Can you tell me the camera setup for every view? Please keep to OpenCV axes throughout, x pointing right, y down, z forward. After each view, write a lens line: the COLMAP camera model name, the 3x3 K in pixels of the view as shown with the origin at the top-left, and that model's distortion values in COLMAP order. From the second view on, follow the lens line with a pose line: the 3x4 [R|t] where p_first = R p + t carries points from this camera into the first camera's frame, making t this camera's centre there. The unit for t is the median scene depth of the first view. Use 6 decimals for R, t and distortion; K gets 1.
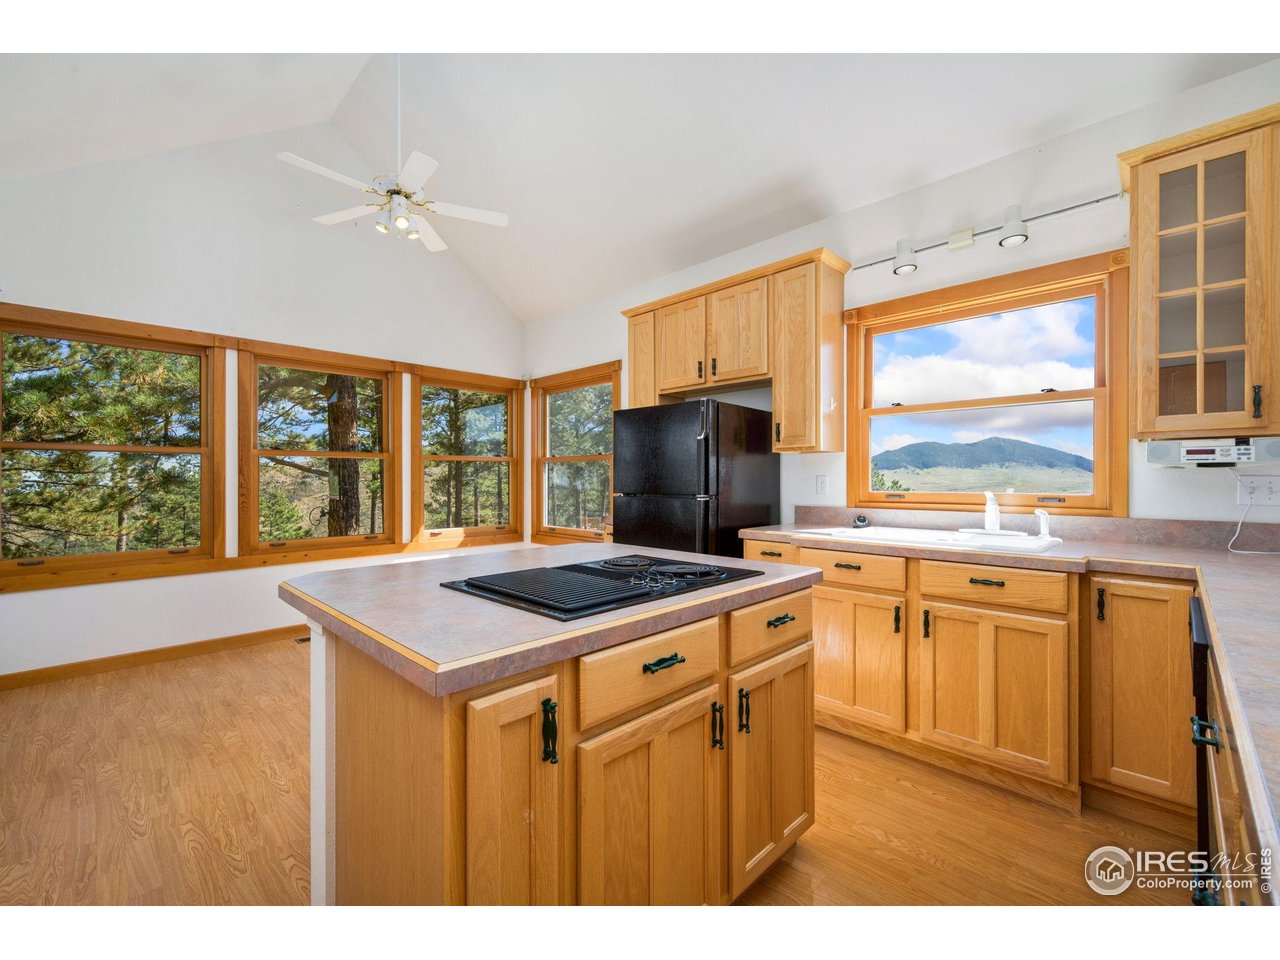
lens RADIAL K [[534.3, 0, 632.7], [0, 534.3, 481.7], [0, 0, 1]] dist [-0.007234, 0.000567]
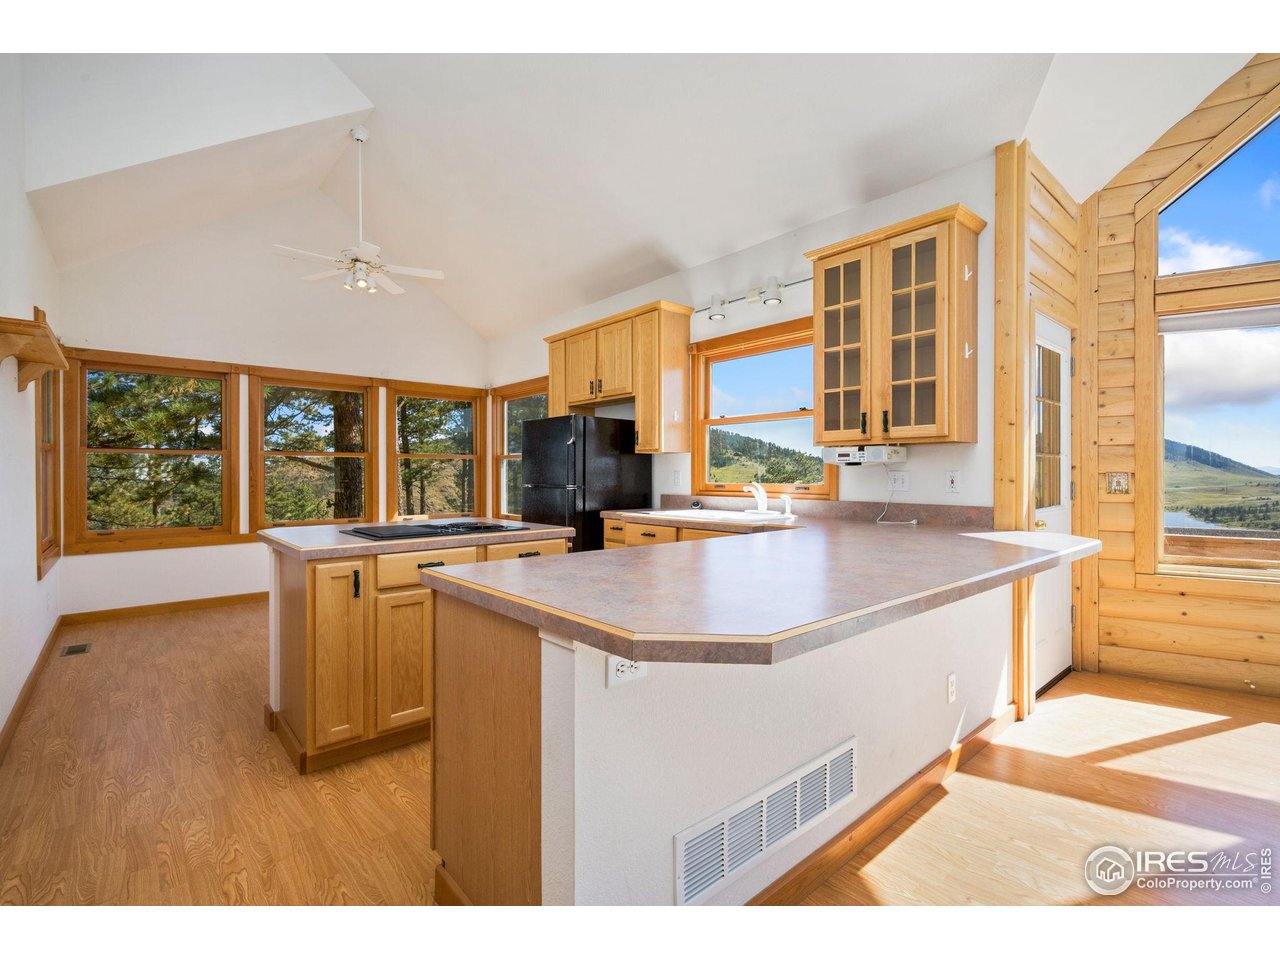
lens RADIAL K [[585.9, 0, 648.1], [0, 585.9, 479.3], [0, 0, 1]] dist [-0.018601, 0.001821]
pose [[0.998317, 0.000651, -0.057985, 0.355400], [-0.000418, 0.999992, 0.004032, 0.003416], [0.057987, -0.004001, 0.998309, -0.406886]]
